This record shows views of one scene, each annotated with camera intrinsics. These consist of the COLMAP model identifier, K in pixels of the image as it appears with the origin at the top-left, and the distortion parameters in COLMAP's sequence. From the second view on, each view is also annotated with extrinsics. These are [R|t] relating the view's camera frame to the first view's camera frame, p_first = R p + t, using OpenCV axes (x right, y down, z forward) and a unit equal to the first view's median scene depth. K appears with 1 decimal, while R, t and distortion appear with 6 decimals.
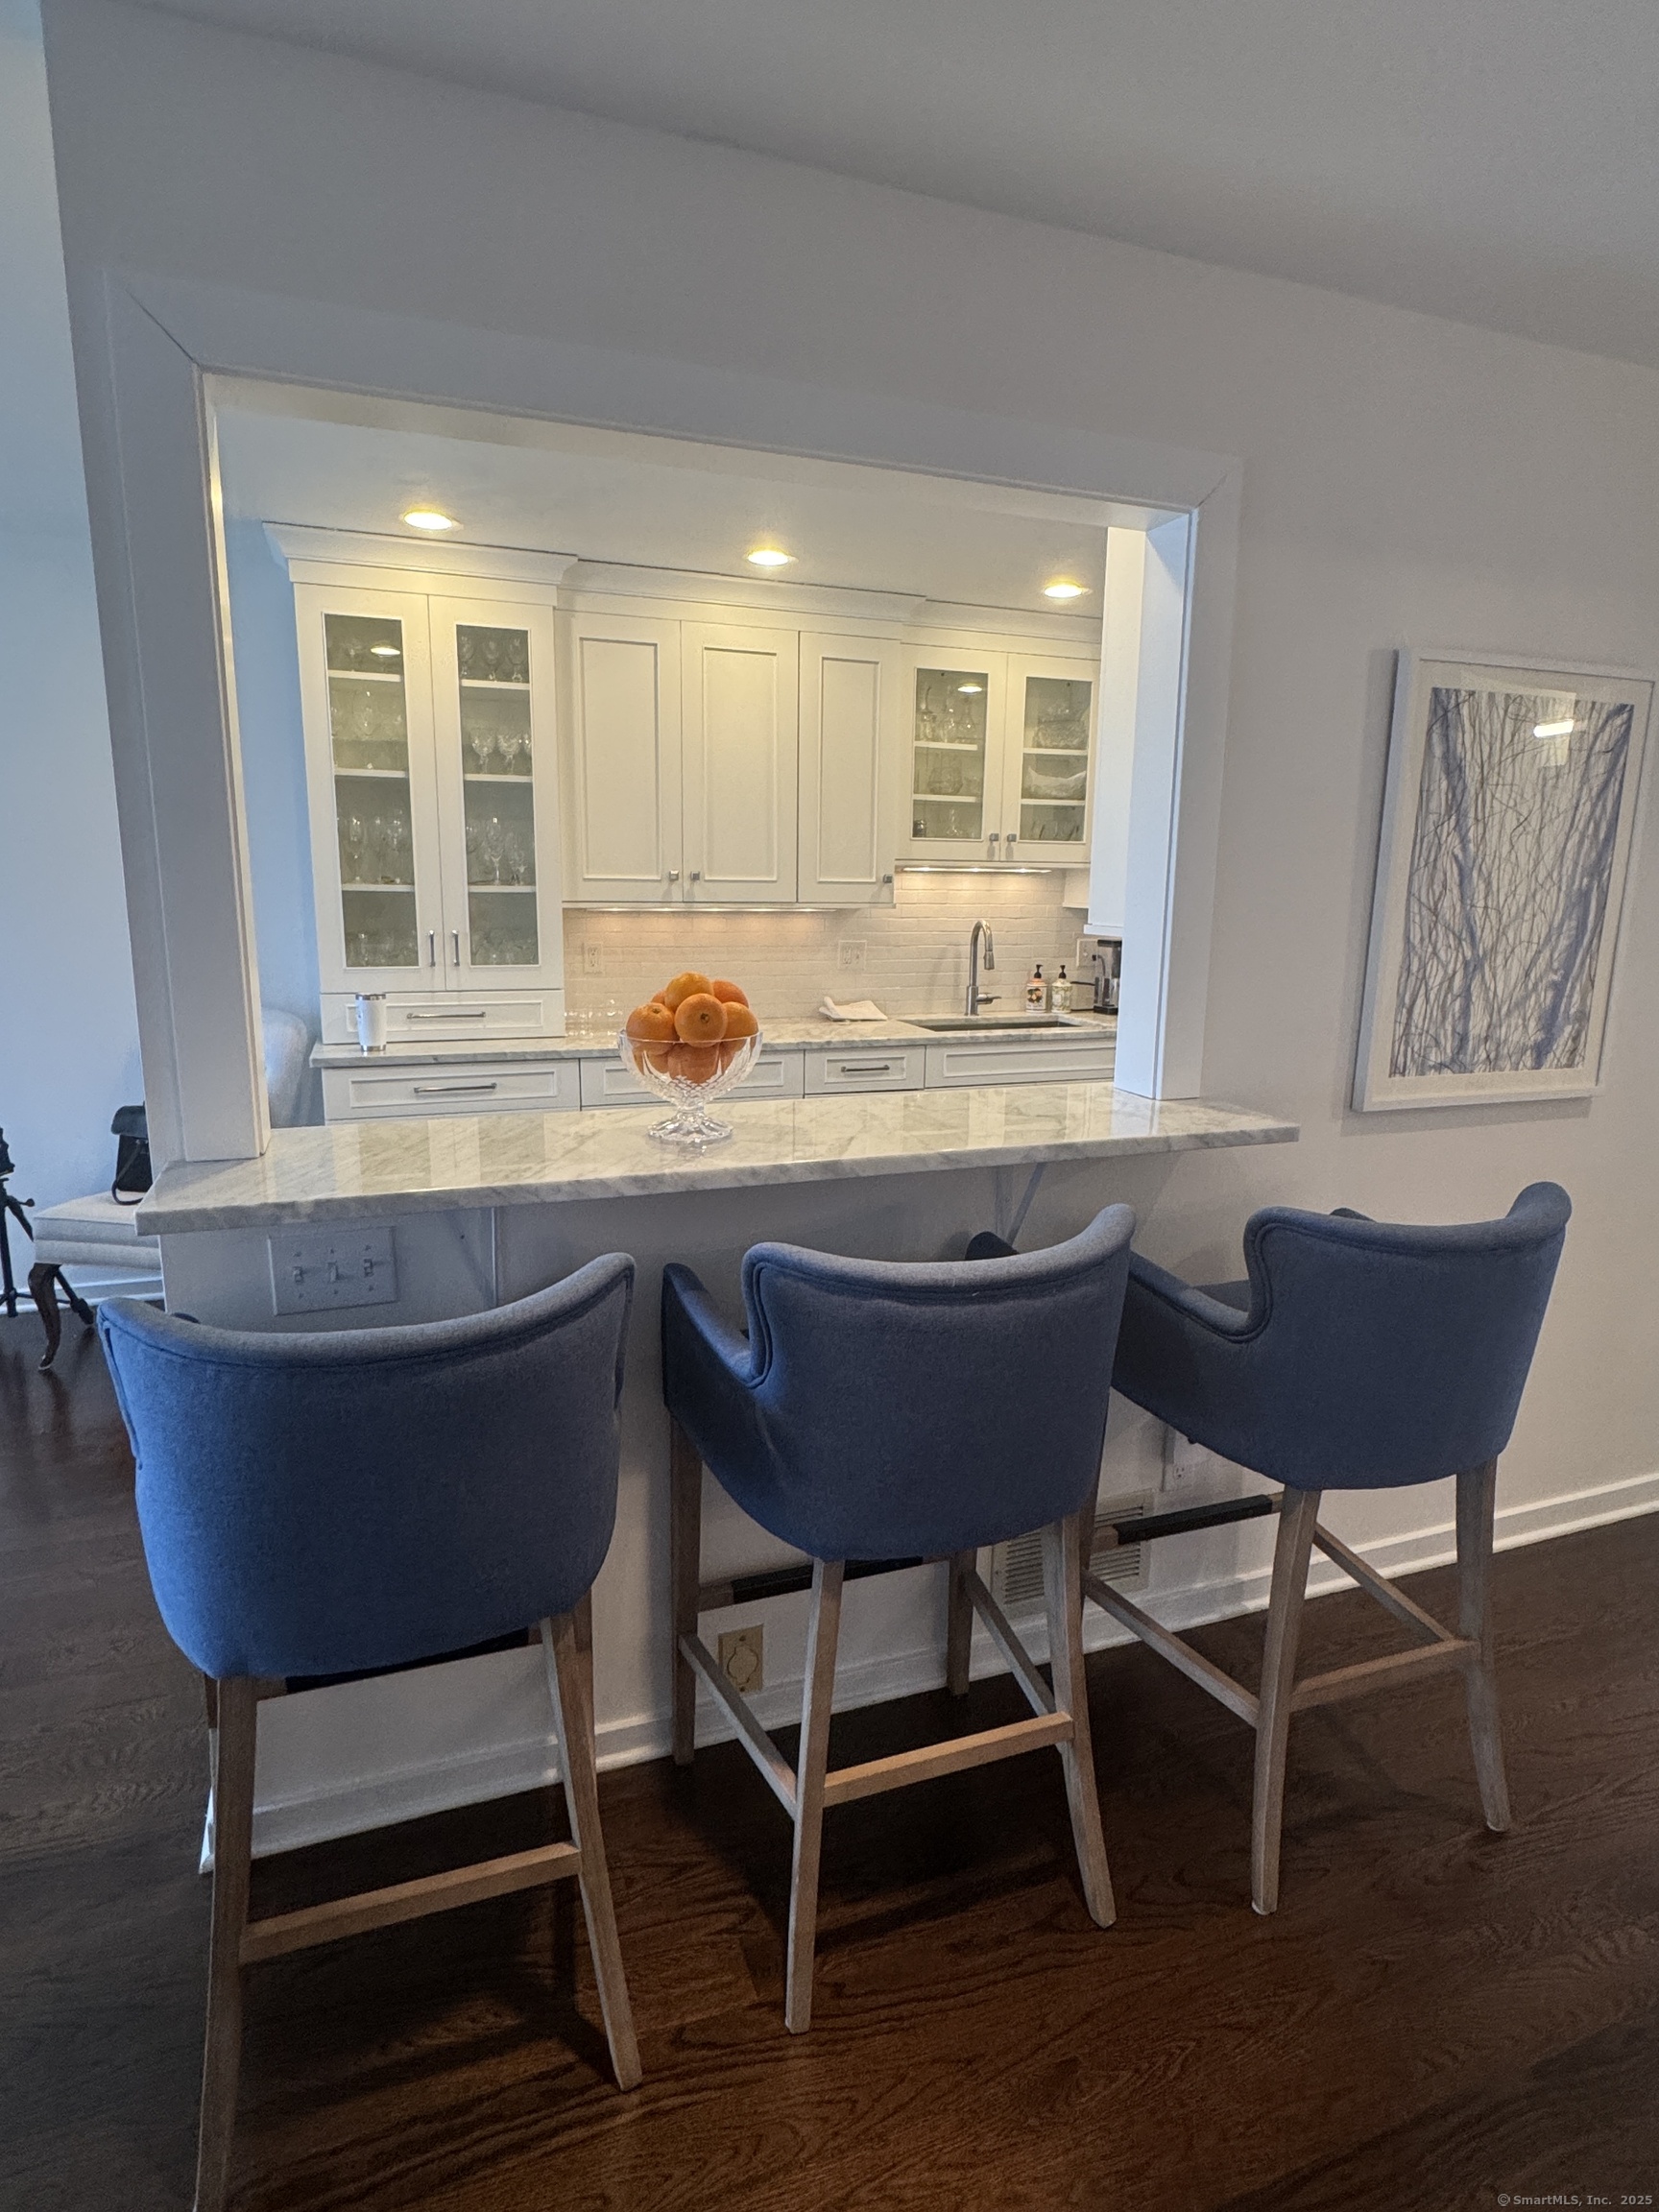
lens RADIAL K [[1175.5, 0, 829.5], [0, 1175.5, 1106.0], [0, 0, 1]] dist [-0.004214, -0.000663]
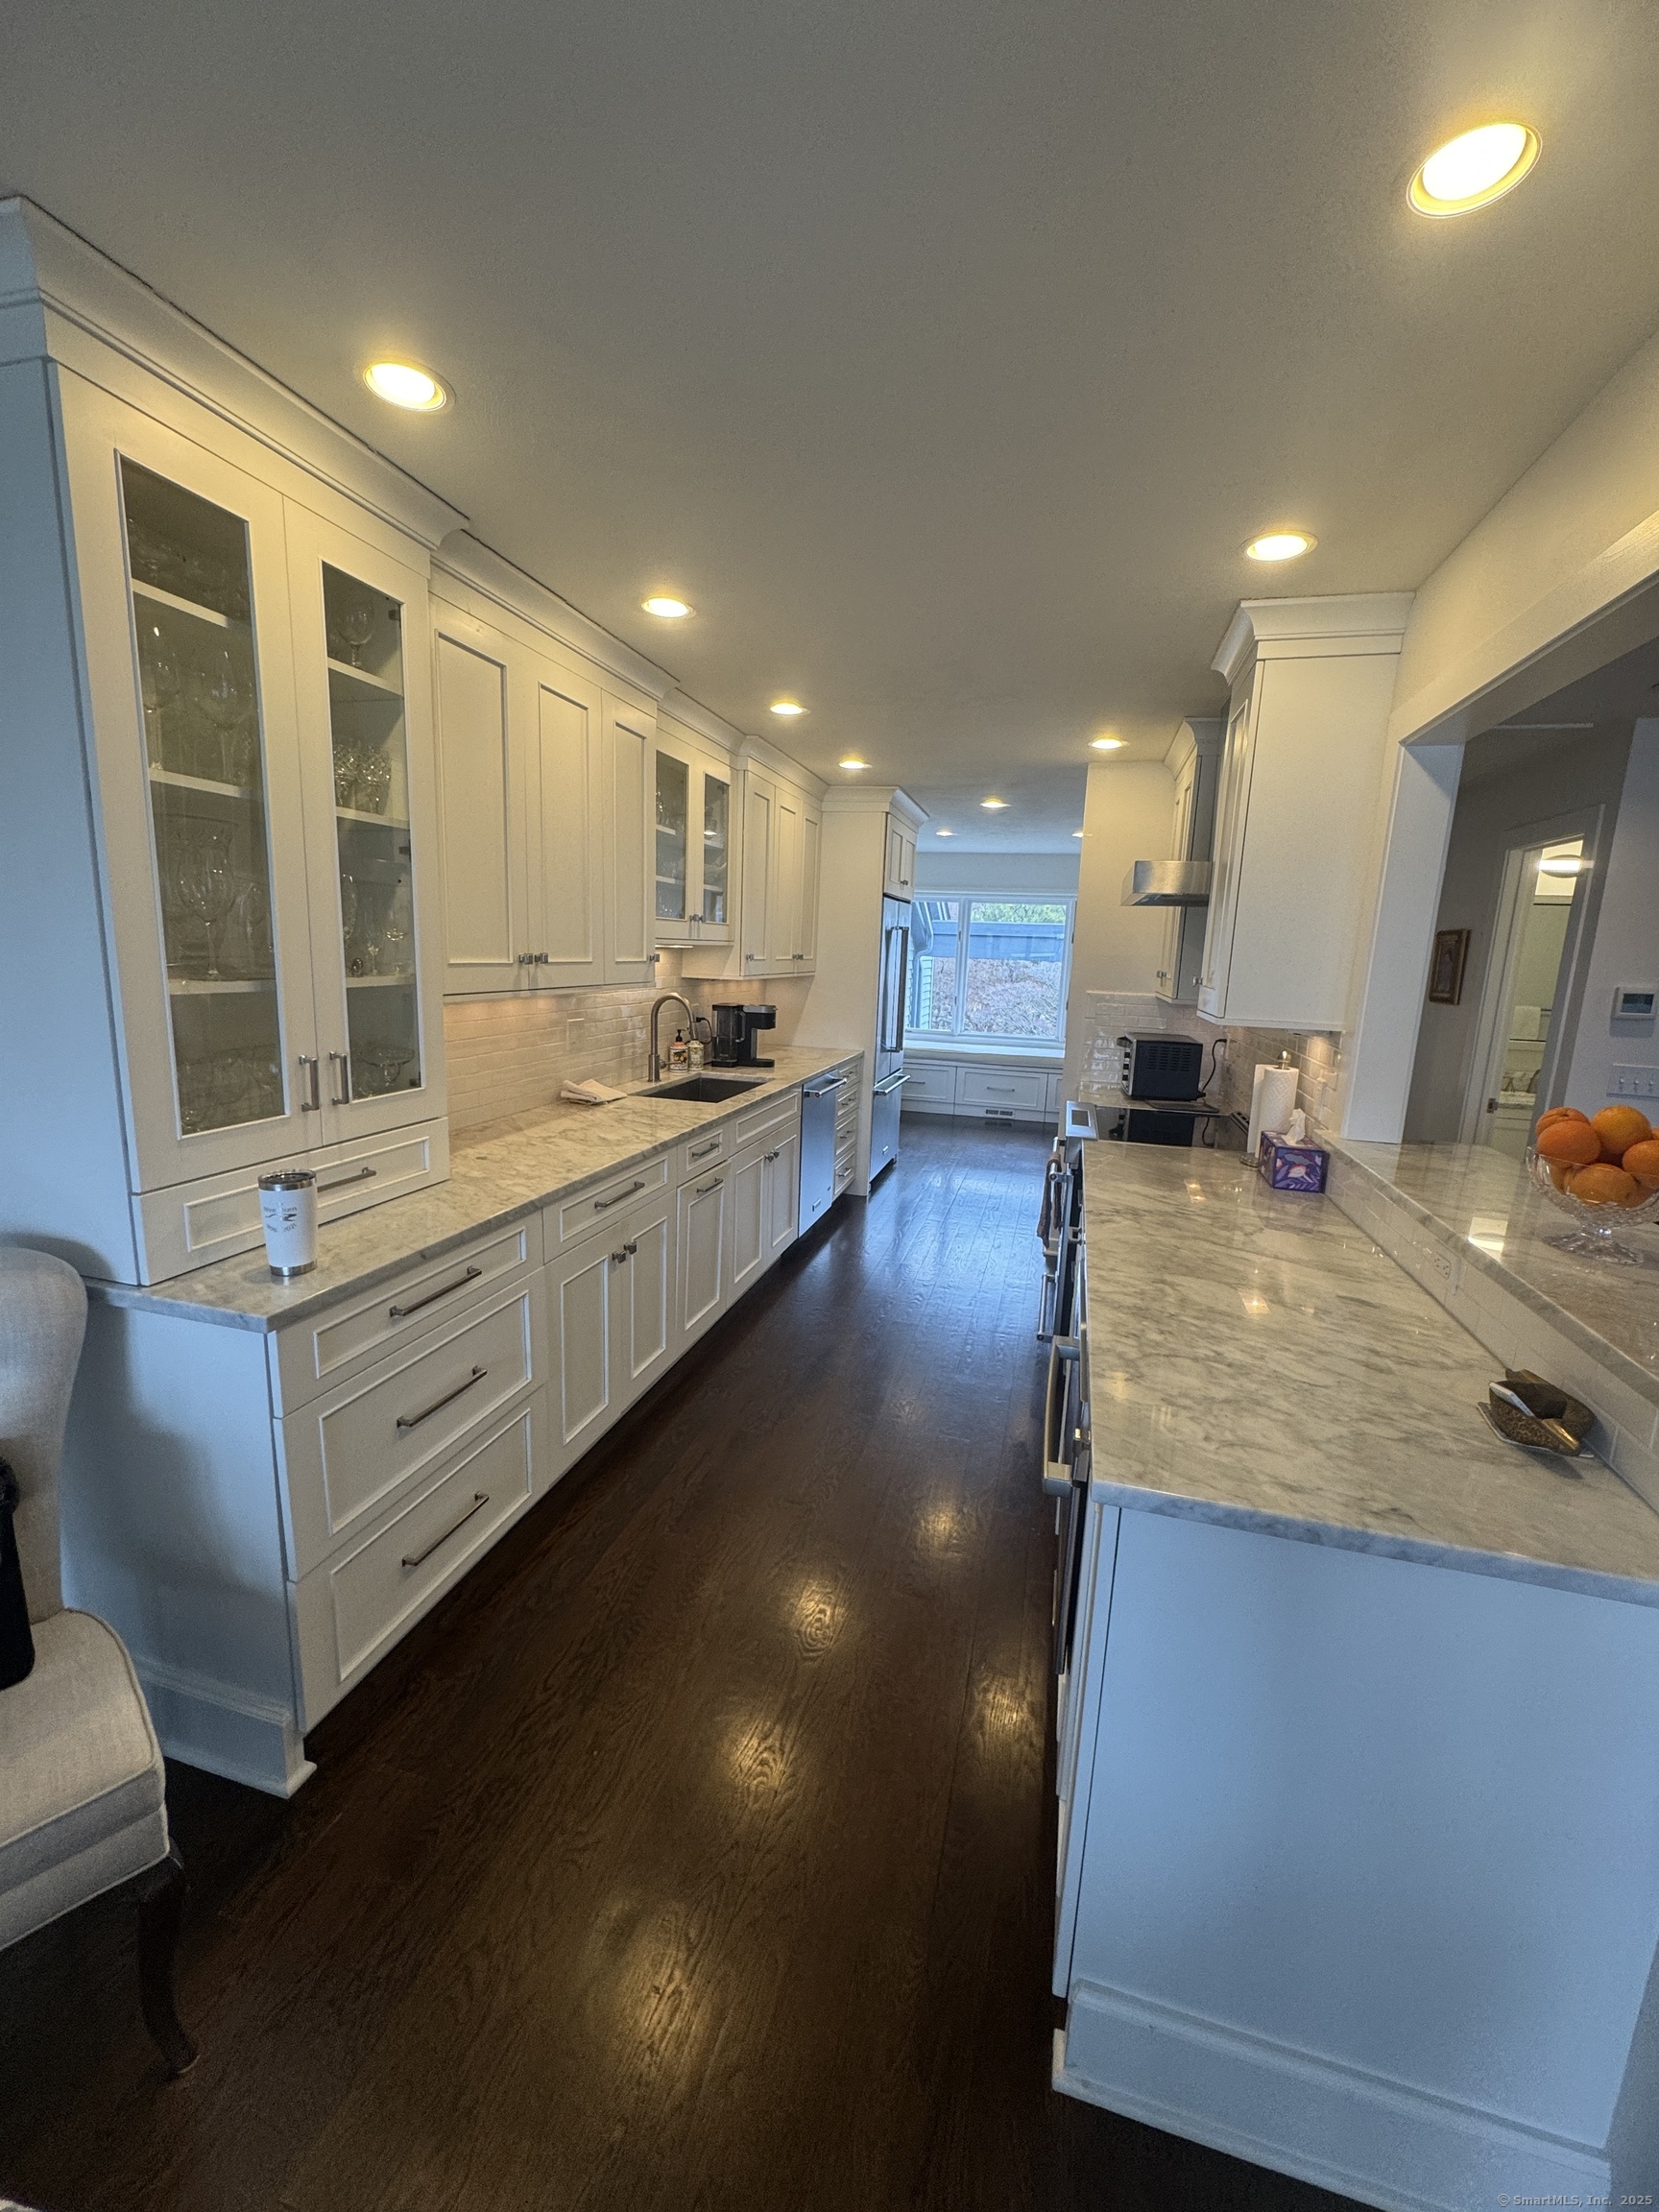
lens RADIAL K [[887.4, 0, 829.5], [0, 887.4, 1106.0], [0, 0, 1]] dist [0.000308, 0.000187]
pose [[0.584714, -0.136161, 0.799731, -0.558271], [0.125298, 0.989142, 0.076800, -0.125177], [-0.801505, 0.055298, 0.595426, 0.508380]]
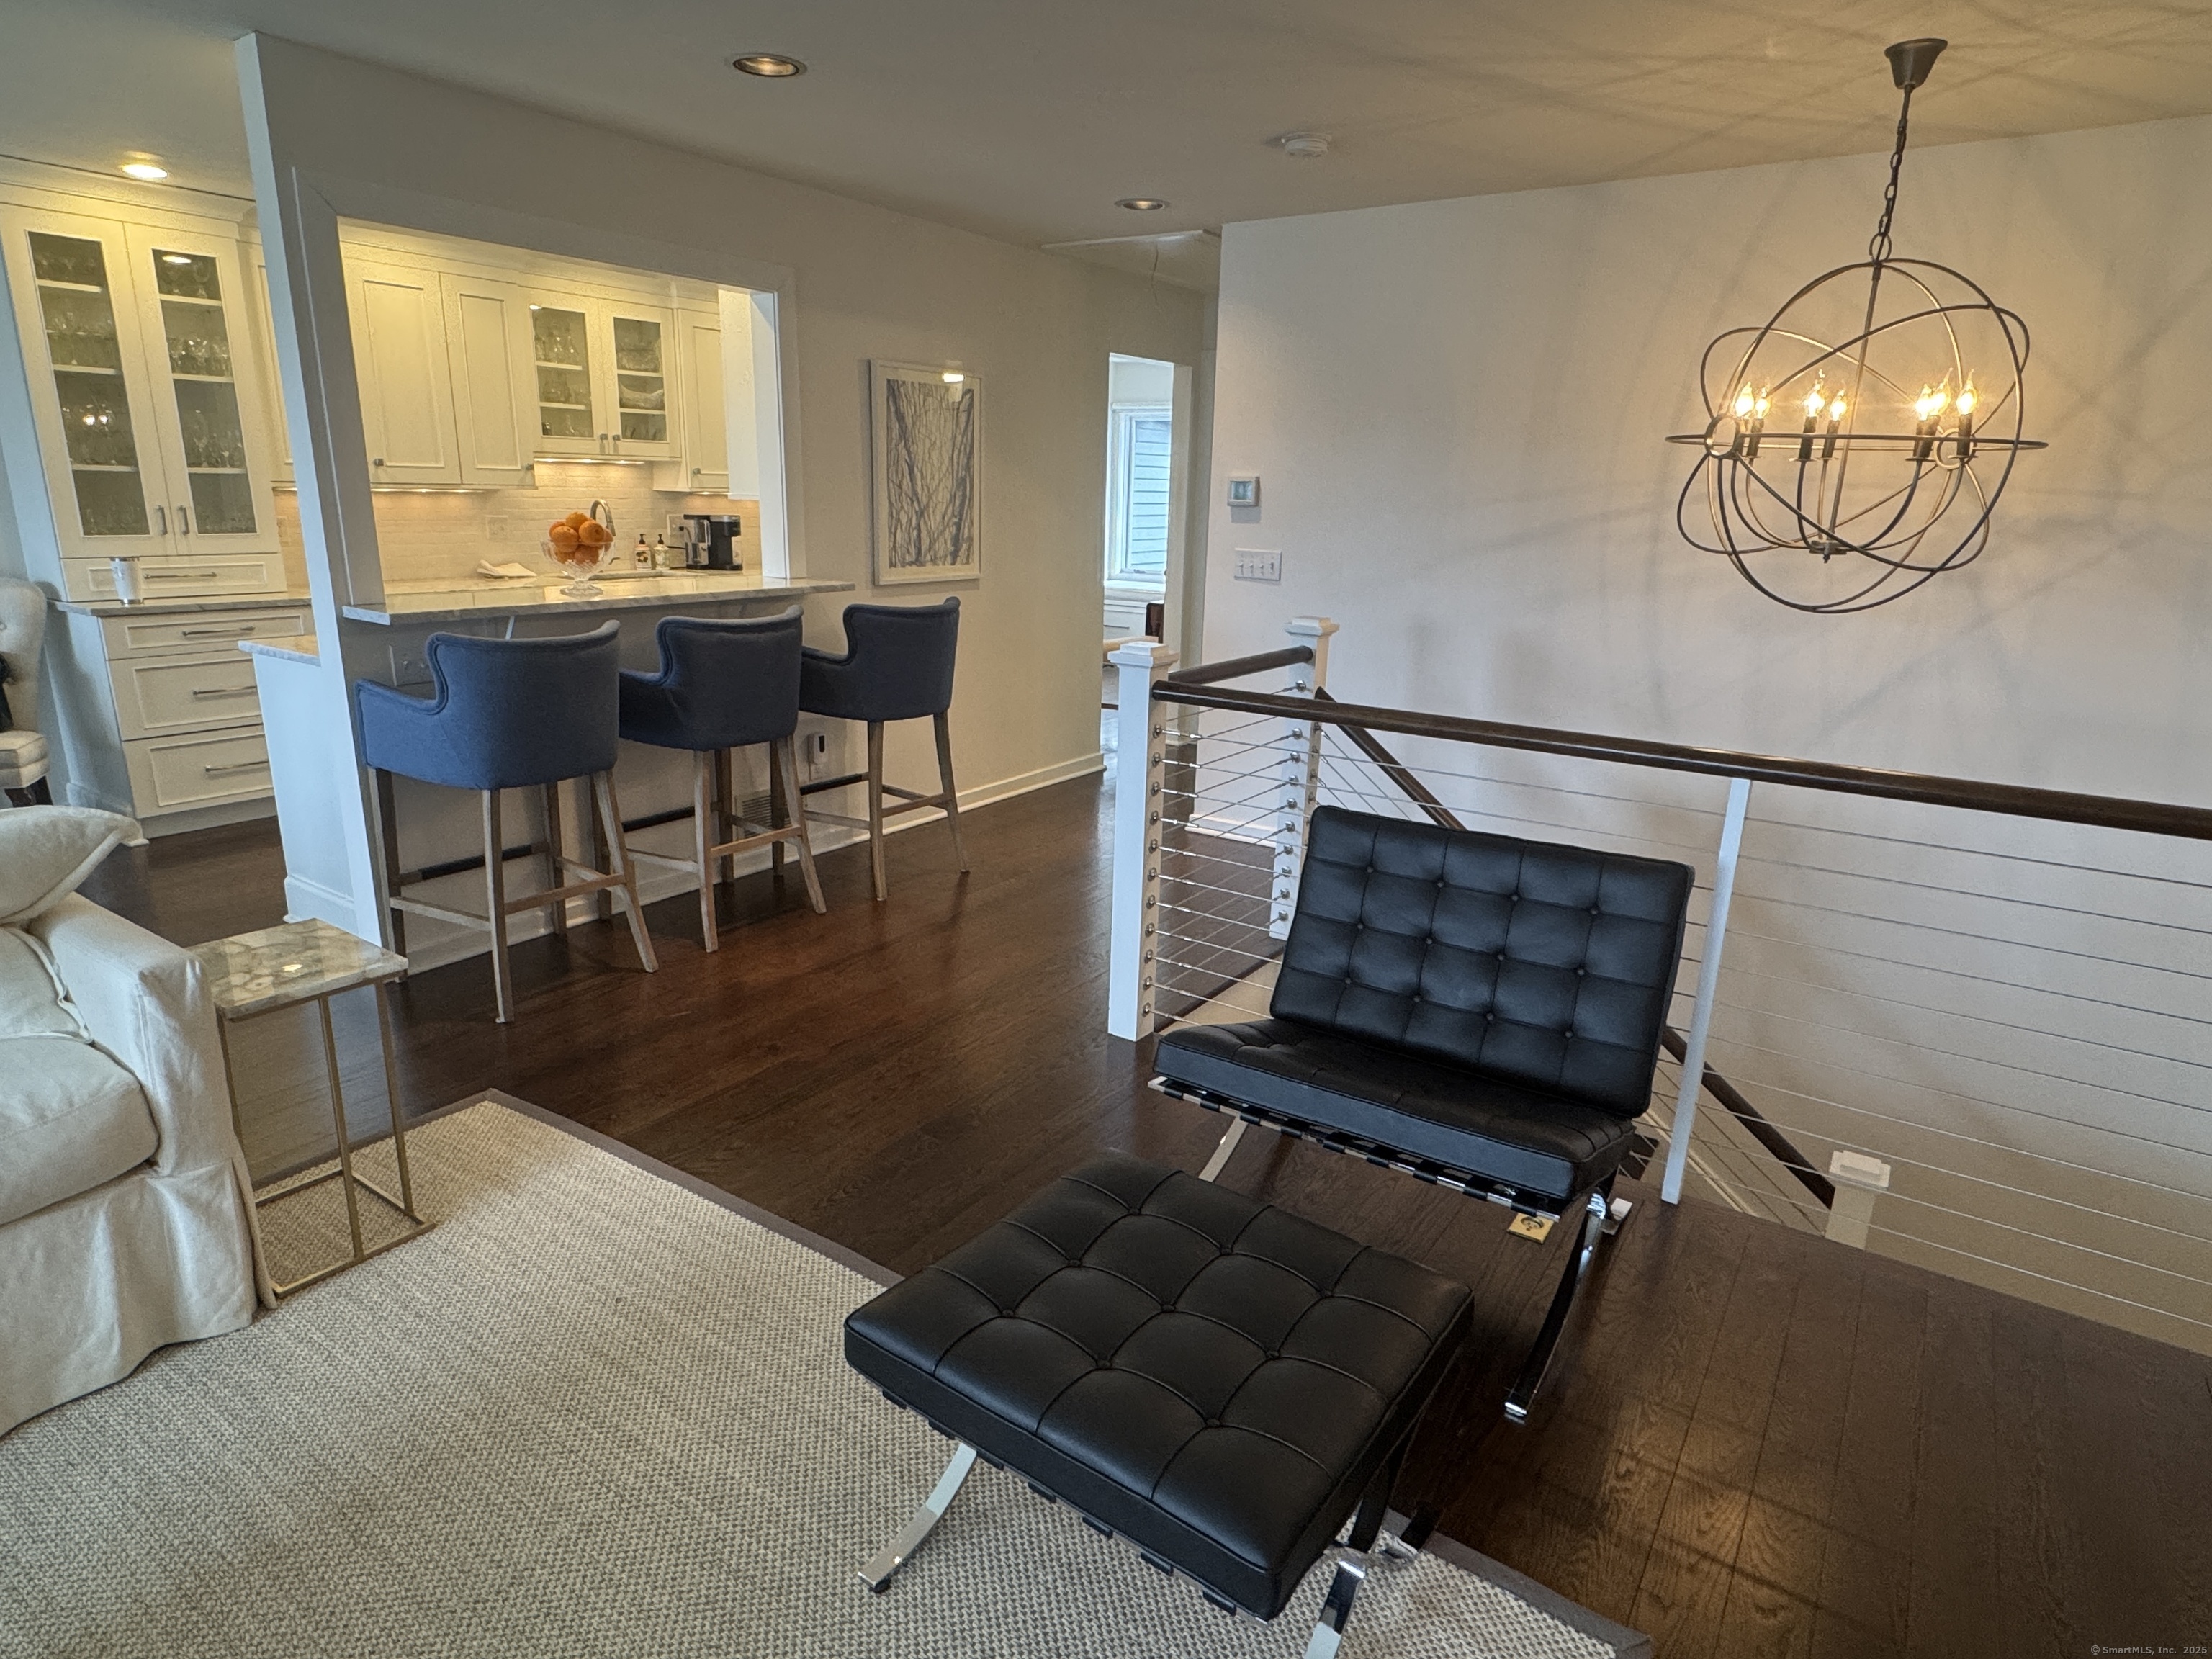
lens RADIAL K [[1240.9, 0, 1106.0], [0, 1240.9, 829.5], [0, 0, 1]] dist [-0.007032, 0.000496]
pose [[0.812671, -0.147704, 0.563692, -0.315558], [0.096420, 0.988093, 0.119902, 0.125558], [-0.574690, -0.043089, 0.817236, -0.630422]]
